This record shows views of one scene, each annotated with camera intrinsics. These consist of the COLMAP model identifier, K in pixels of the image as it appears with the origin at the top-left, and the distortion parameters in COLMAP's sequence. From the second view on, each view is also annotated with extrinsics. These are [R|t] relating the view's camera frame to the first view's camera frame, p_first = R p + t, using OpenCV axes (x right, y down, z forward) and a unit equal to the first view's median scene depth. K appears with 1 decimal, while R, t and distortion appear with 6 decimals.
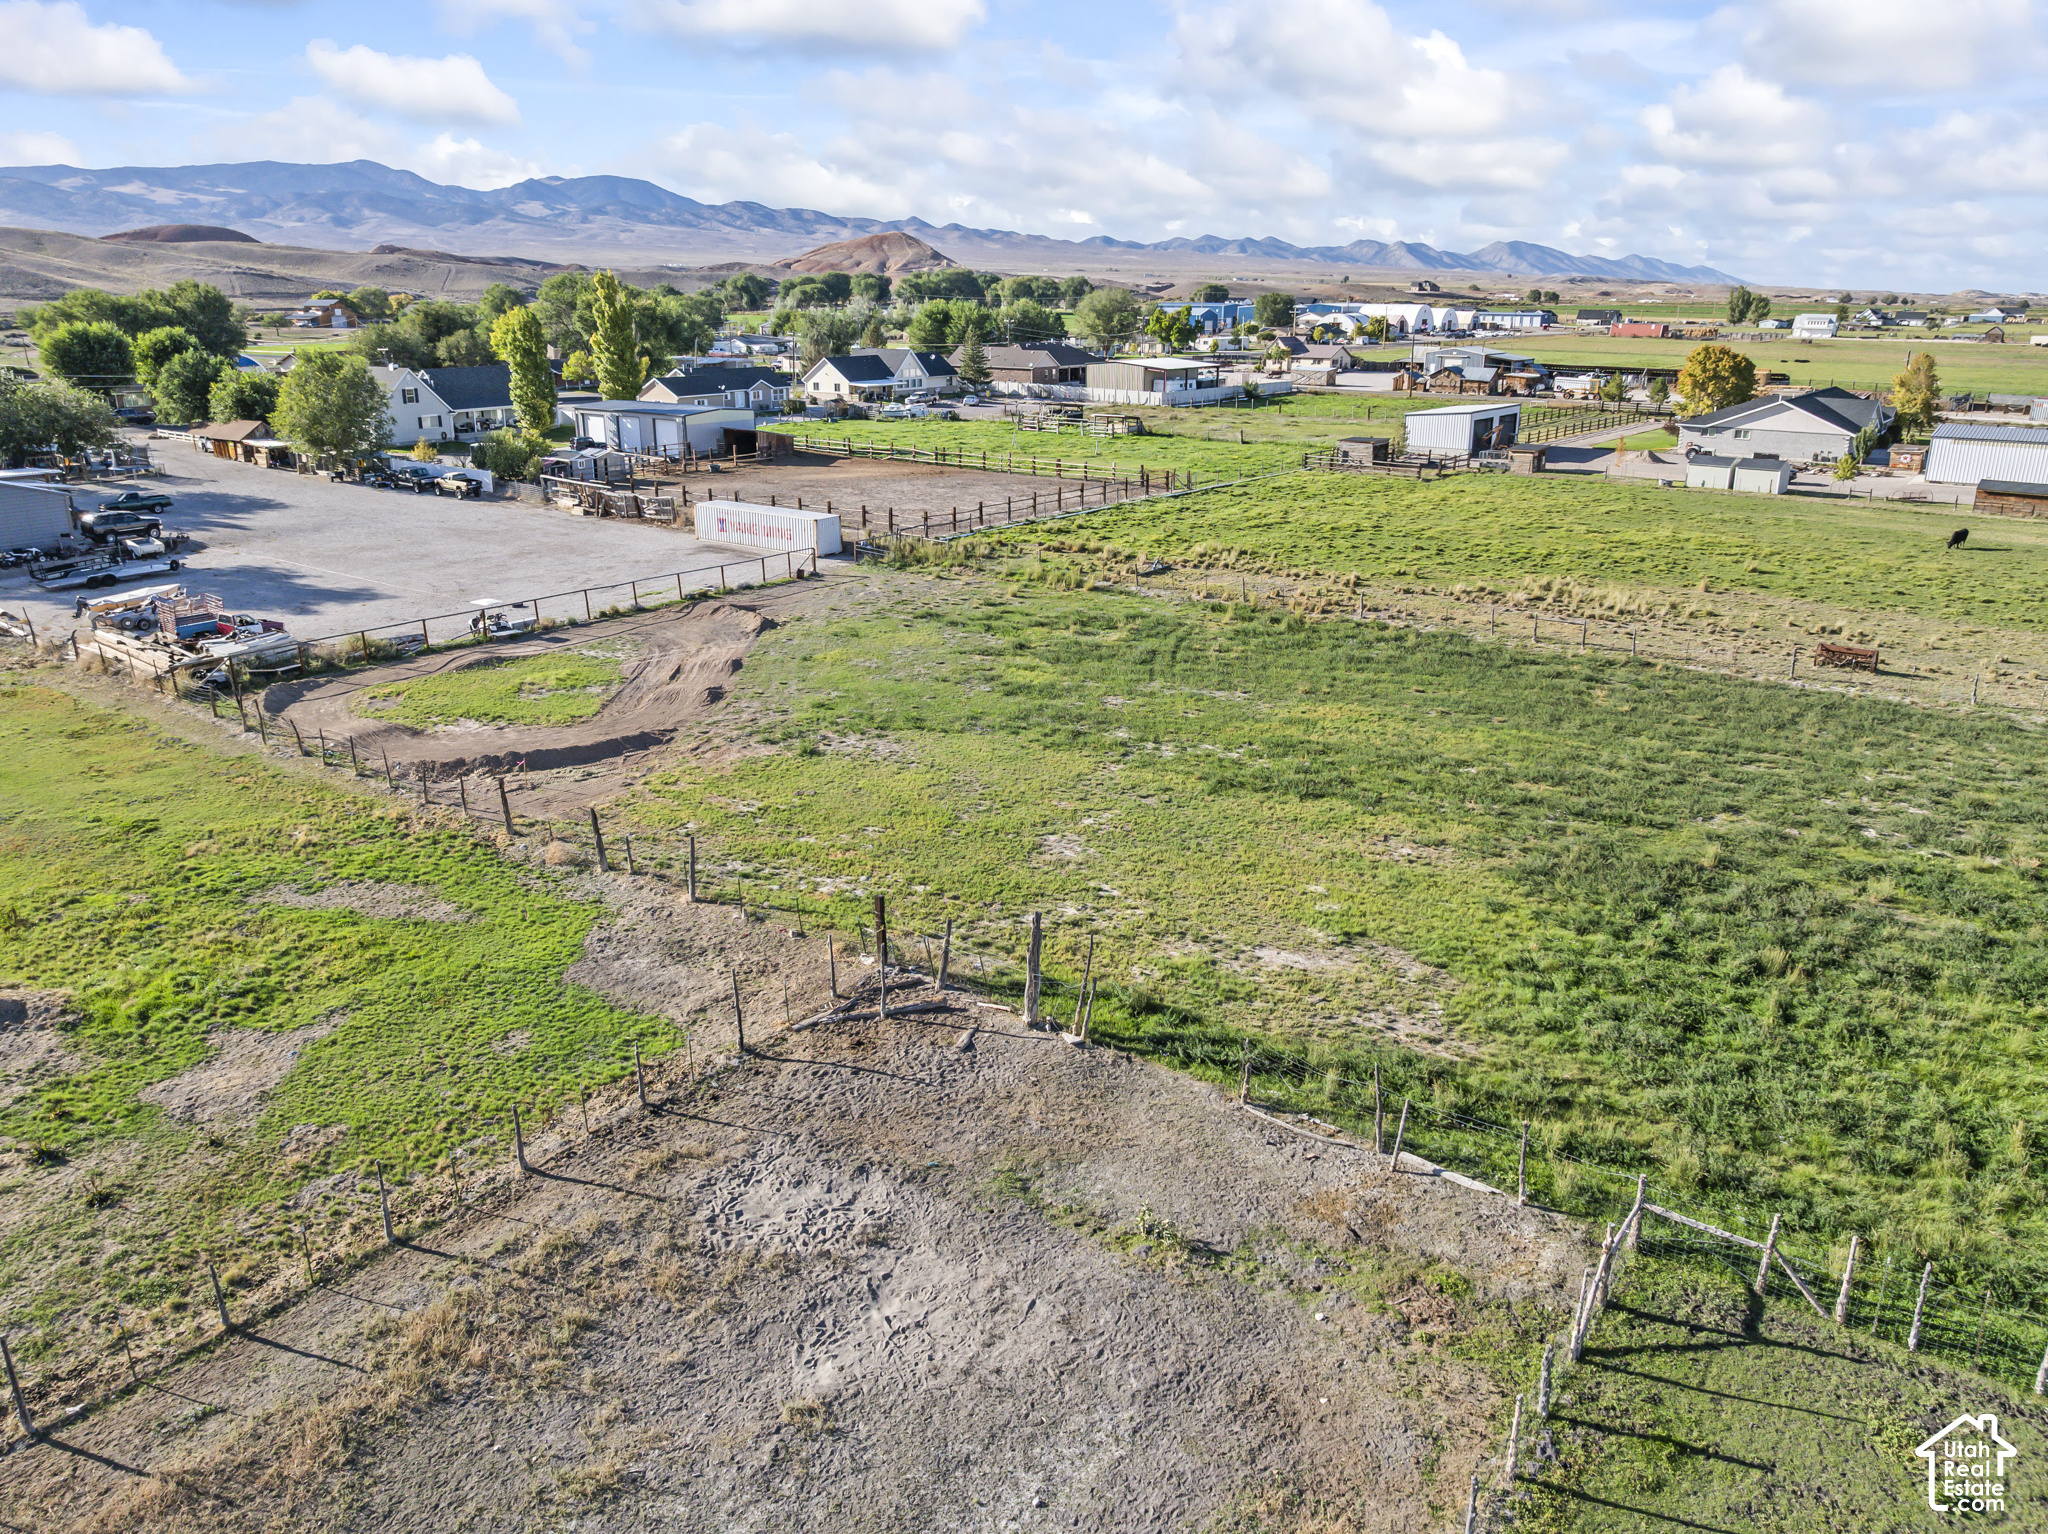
lens RADIAL K [[1434.9, 0, 1035.3], [0, 1434.9, 758.7], [0, 0, 1]] dist [-0.035677, -0.002428]
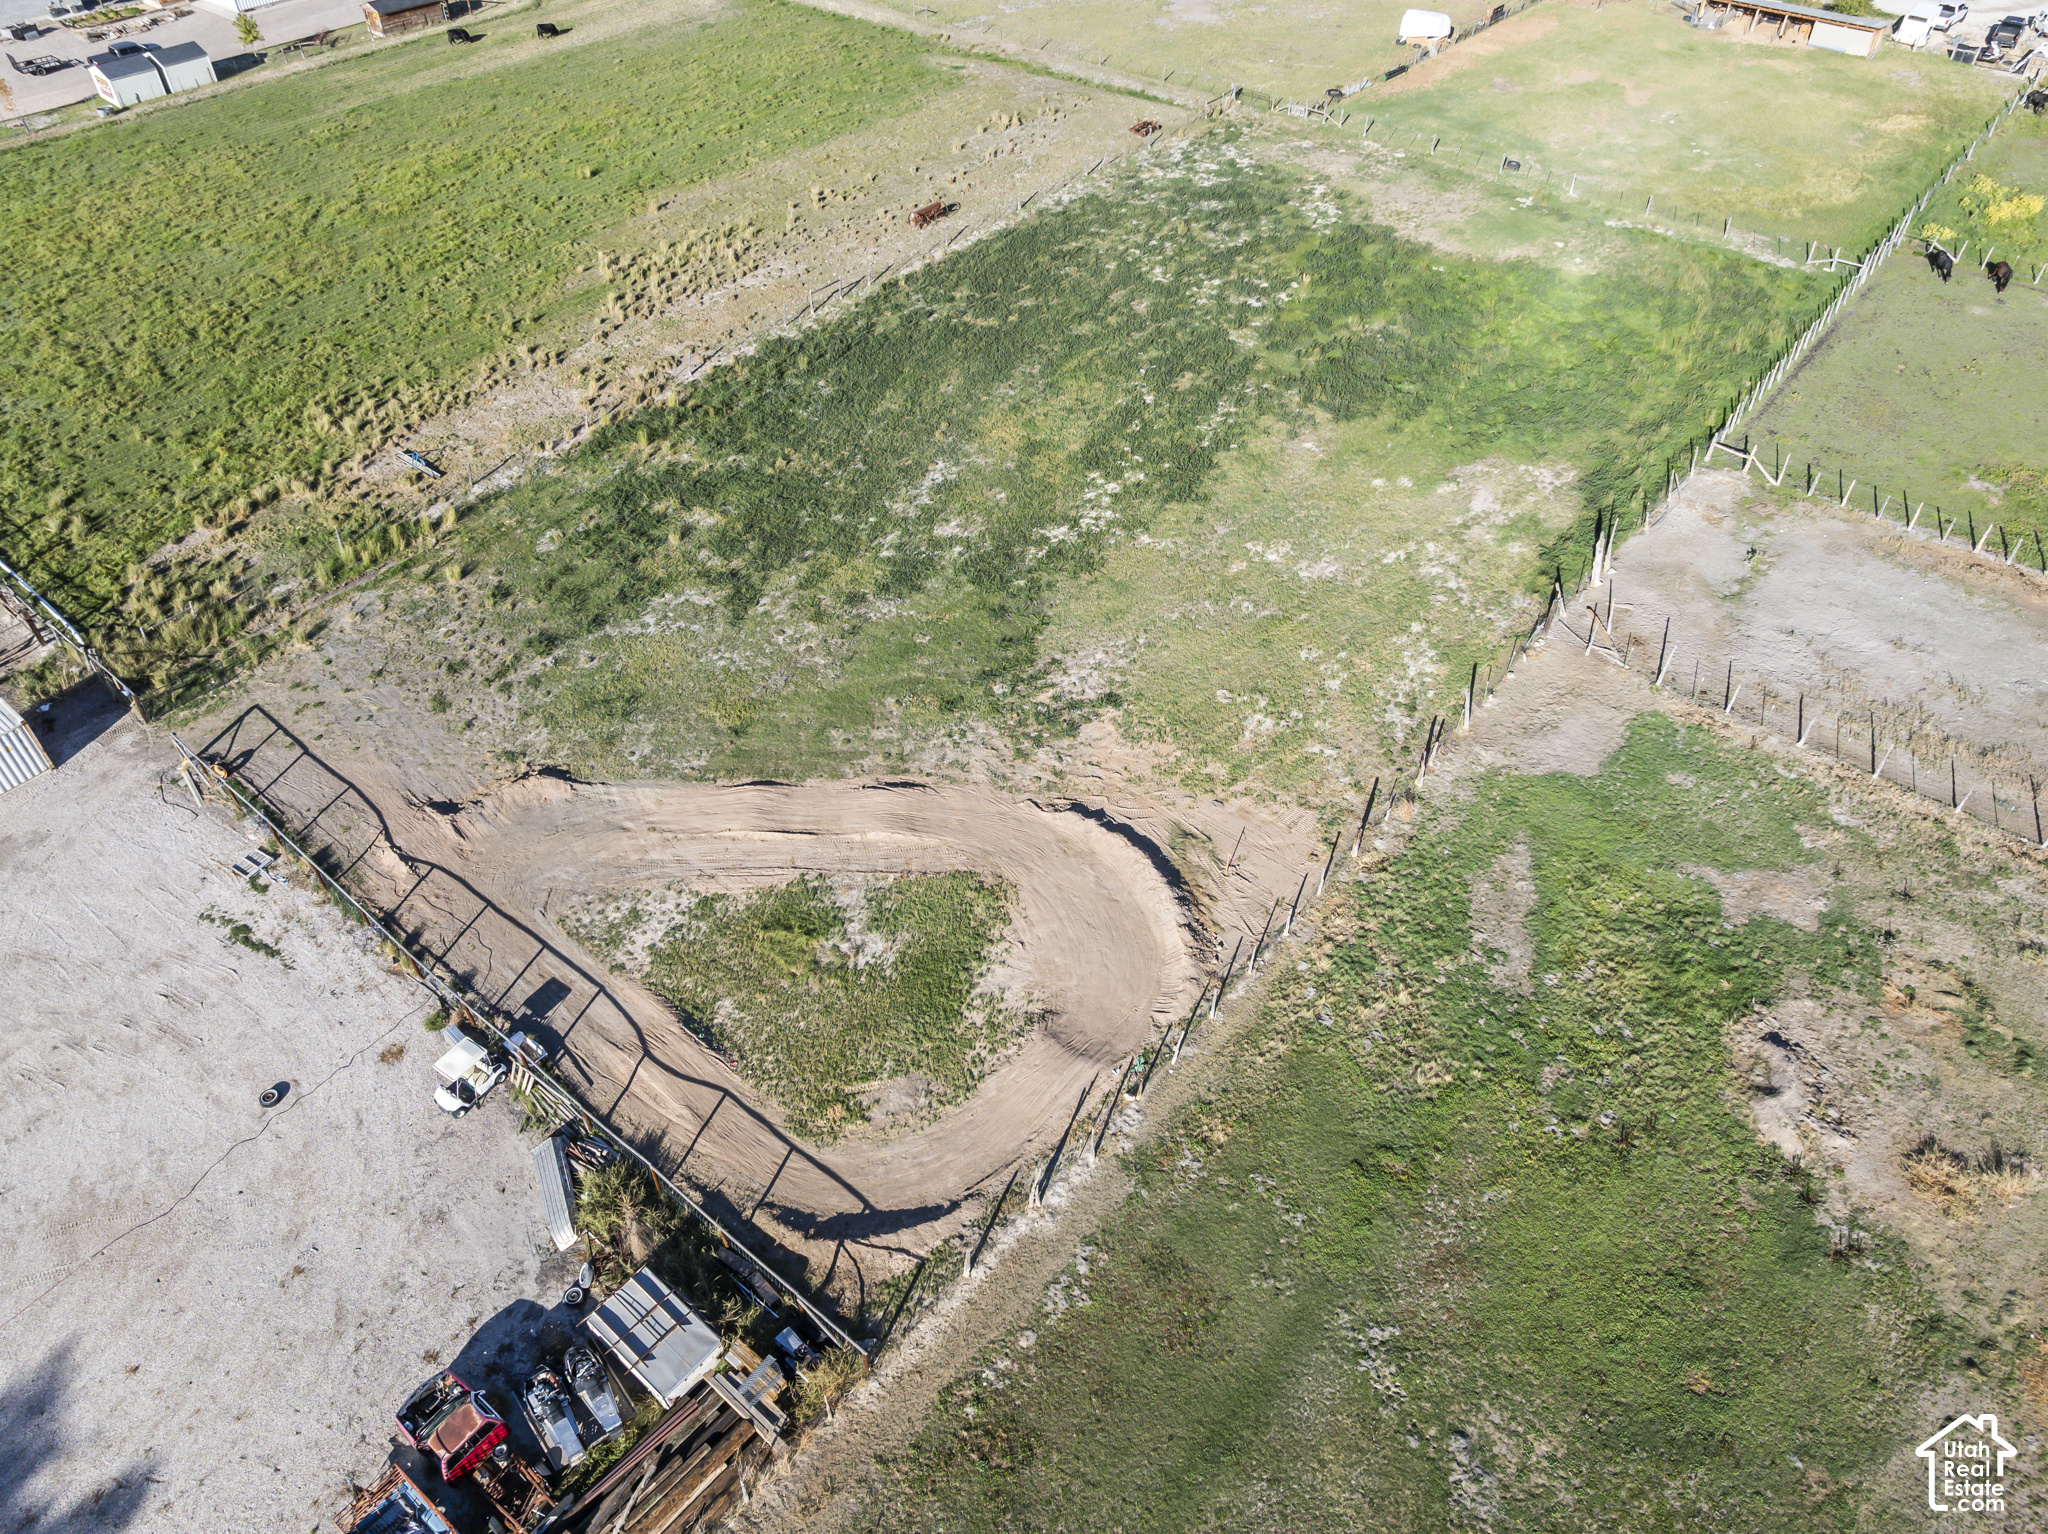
lens RADIAL K [[1443.9, 0, 1035.1], [0, 1443.9, 750.1], [0, 0, 1]] dist [-0.033832, -0.010378]
pose [[0.044162, -0.683291, 0.728809, -0.413903], [0.314874, 0.701858, 0.638944, -0.292220], [-0.948105, 0.201266, 0.246146, 0.338367]]
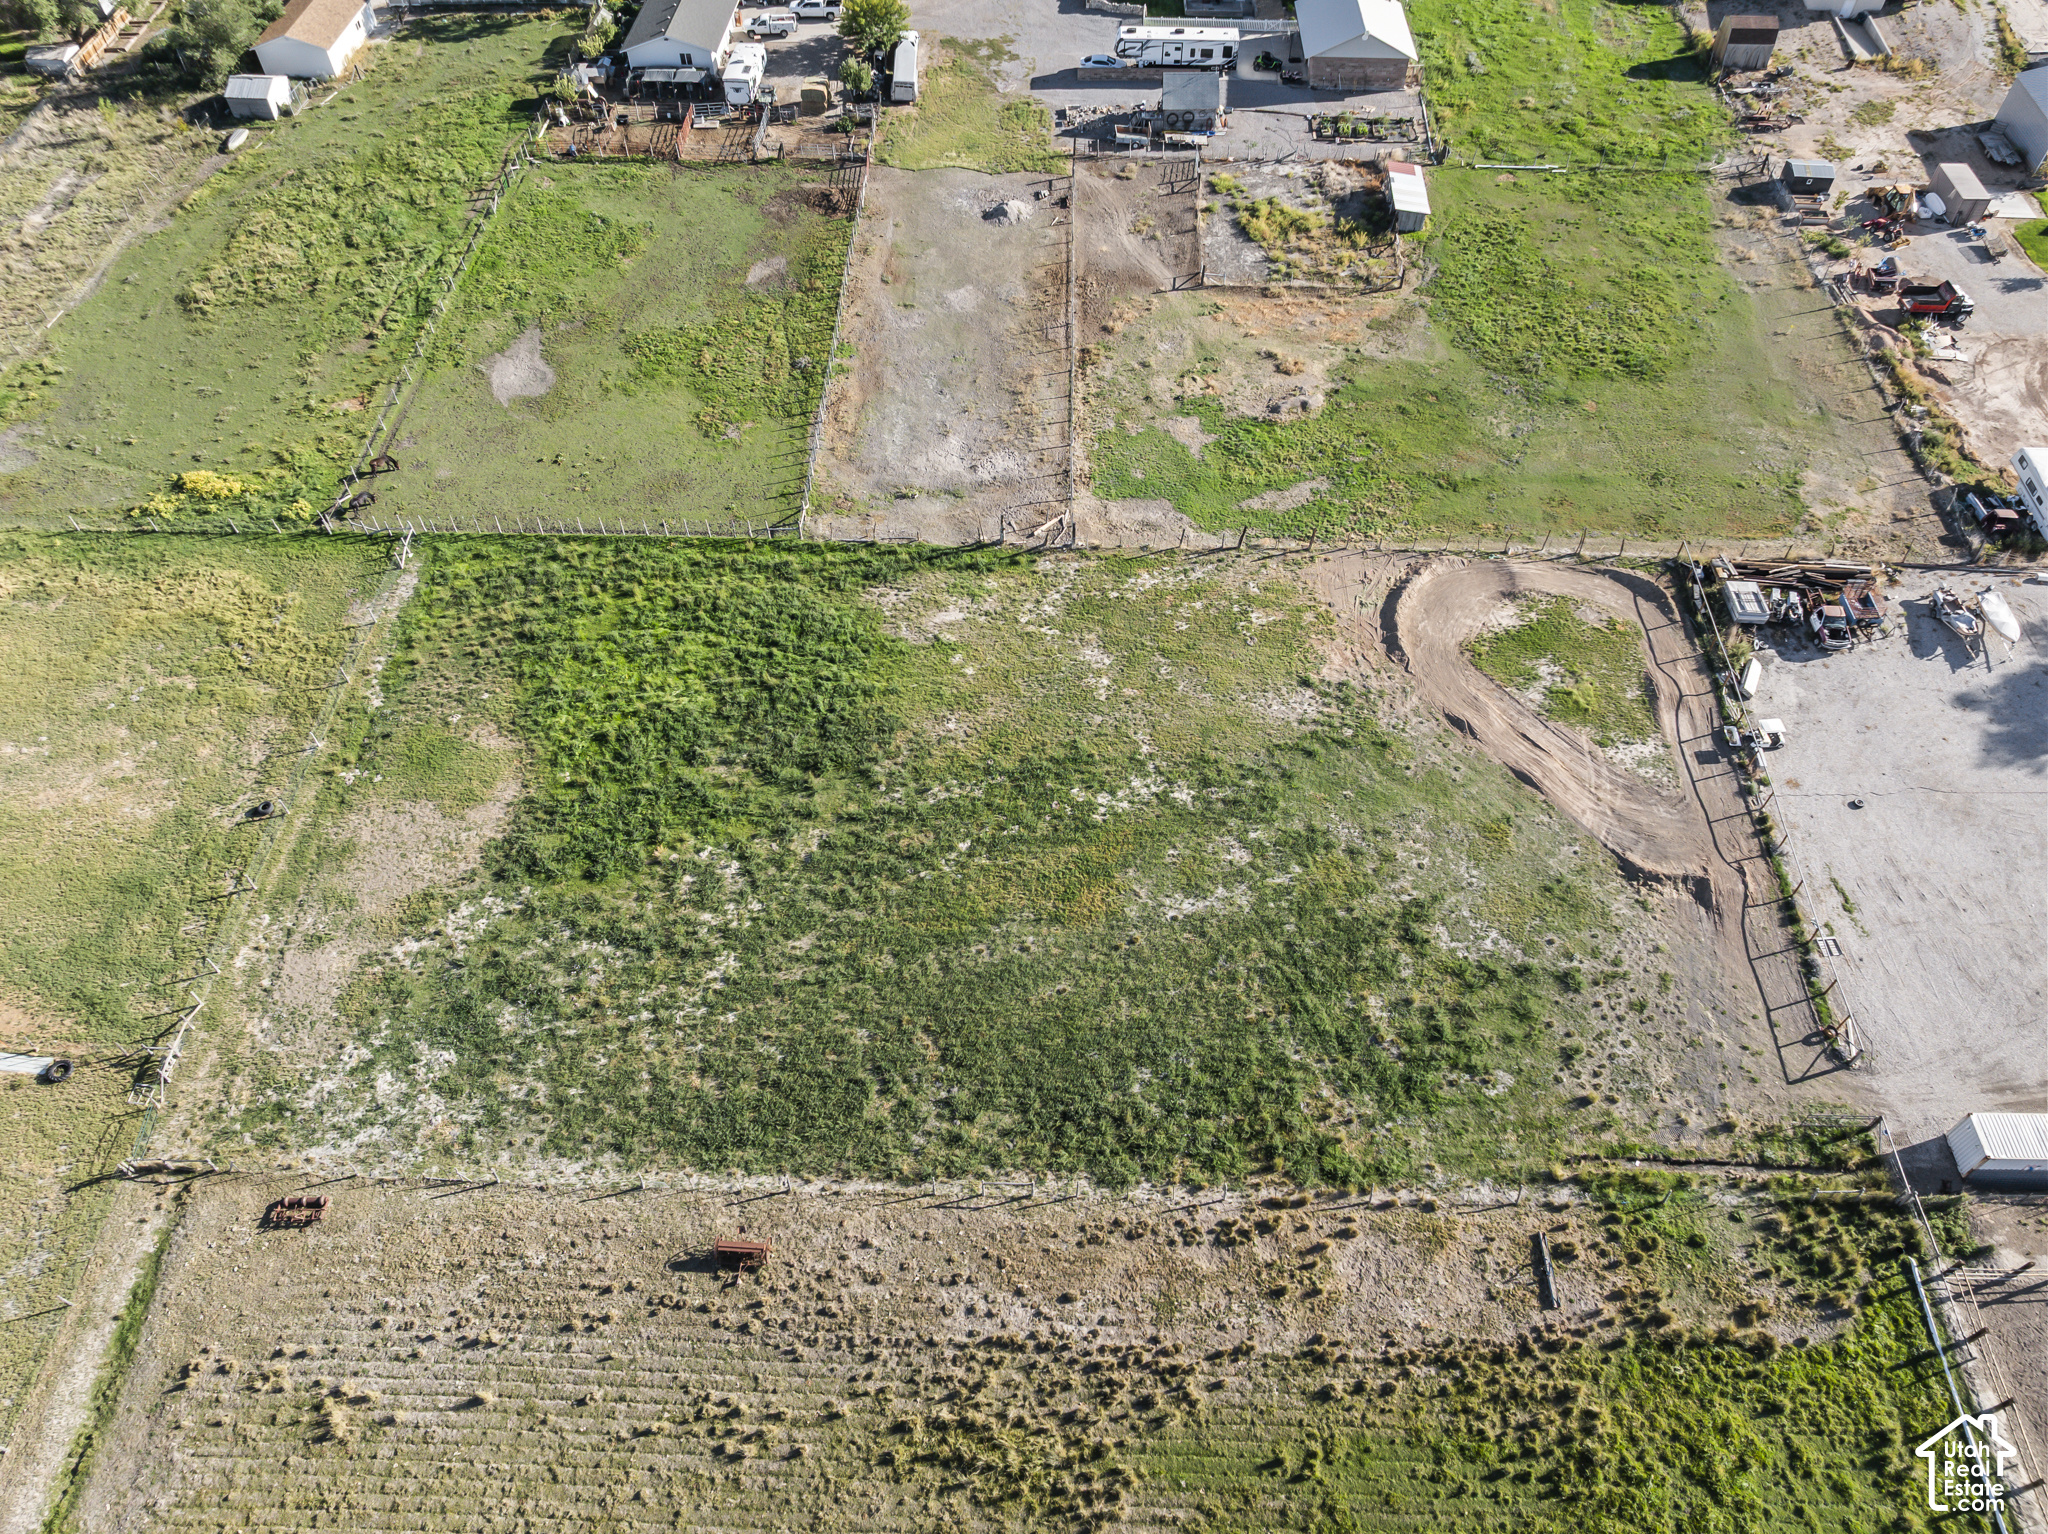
lens RADIAL K [[1443.9, 0, 1035.1], [0, 1443.9, 750.1], [0, 0, 1]] dist [-0.033832, -0.010378]
pose [[-0.817529, 0.447302, -0.362721, 0.314910], [-0.176397, 0.405072, 0.897107, -0.601492], [0.548206, 0.797394, -0.252255, 0.558461]]
